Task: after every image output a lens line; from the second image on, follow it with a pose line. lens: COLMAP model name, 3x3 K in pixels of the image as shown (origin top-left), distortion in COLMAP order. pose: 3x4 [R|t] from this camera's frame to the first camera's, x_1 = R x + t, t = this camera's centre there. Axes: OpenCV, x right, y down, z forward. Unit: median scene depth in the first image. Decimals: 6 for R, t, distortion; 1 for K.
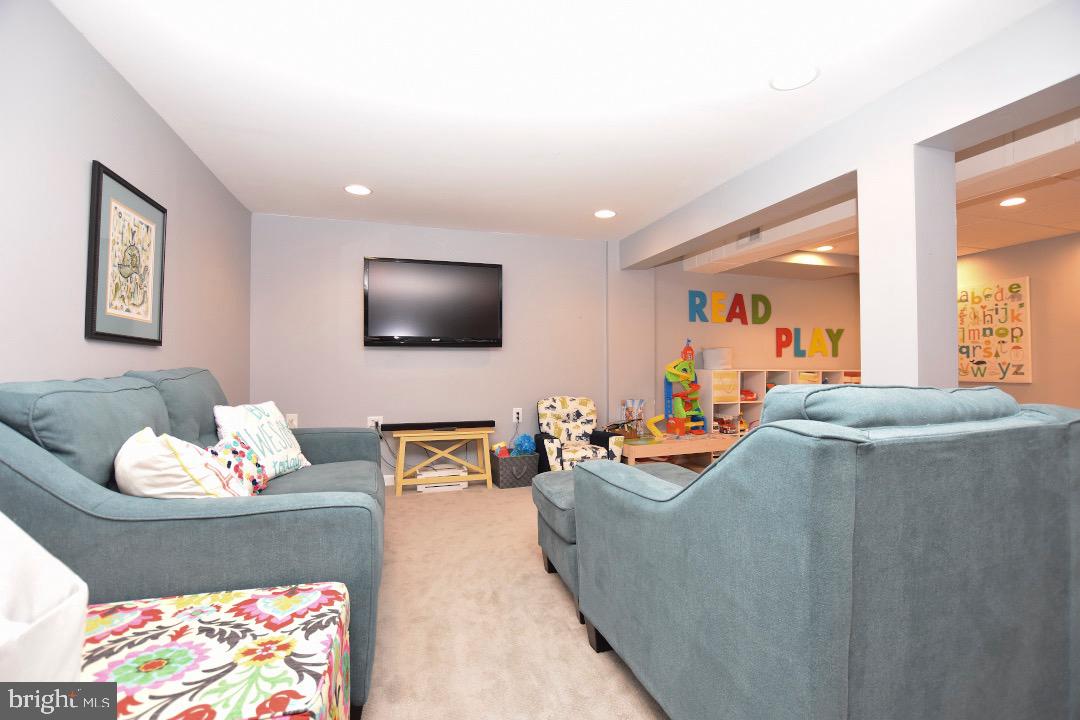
lens RADIAL K [[471.5, 0, 540.0], [0, 471.5, 360.0], [0, 0, 1]] dist [-0.025055, 0.000519]
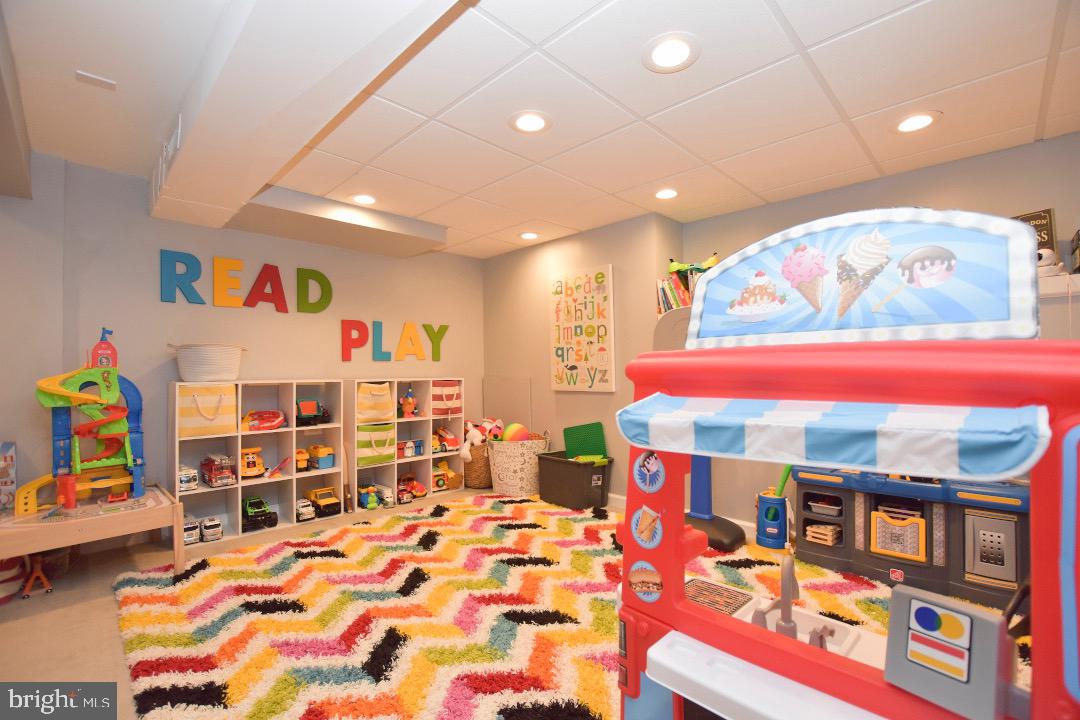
lens RADIAL K [[471.5, 0, 540.0], [0, 471.5, 360.0], [0, 0, 1]] dist [-0.025055, 0.000519]
pose [[0.886573, 0.001141, 0.462588, 0.514493], [0.004708, 0.999923, -0.011490, 0.001316], [-0.462565, 0.012365, 0.886499, 0.280372]]
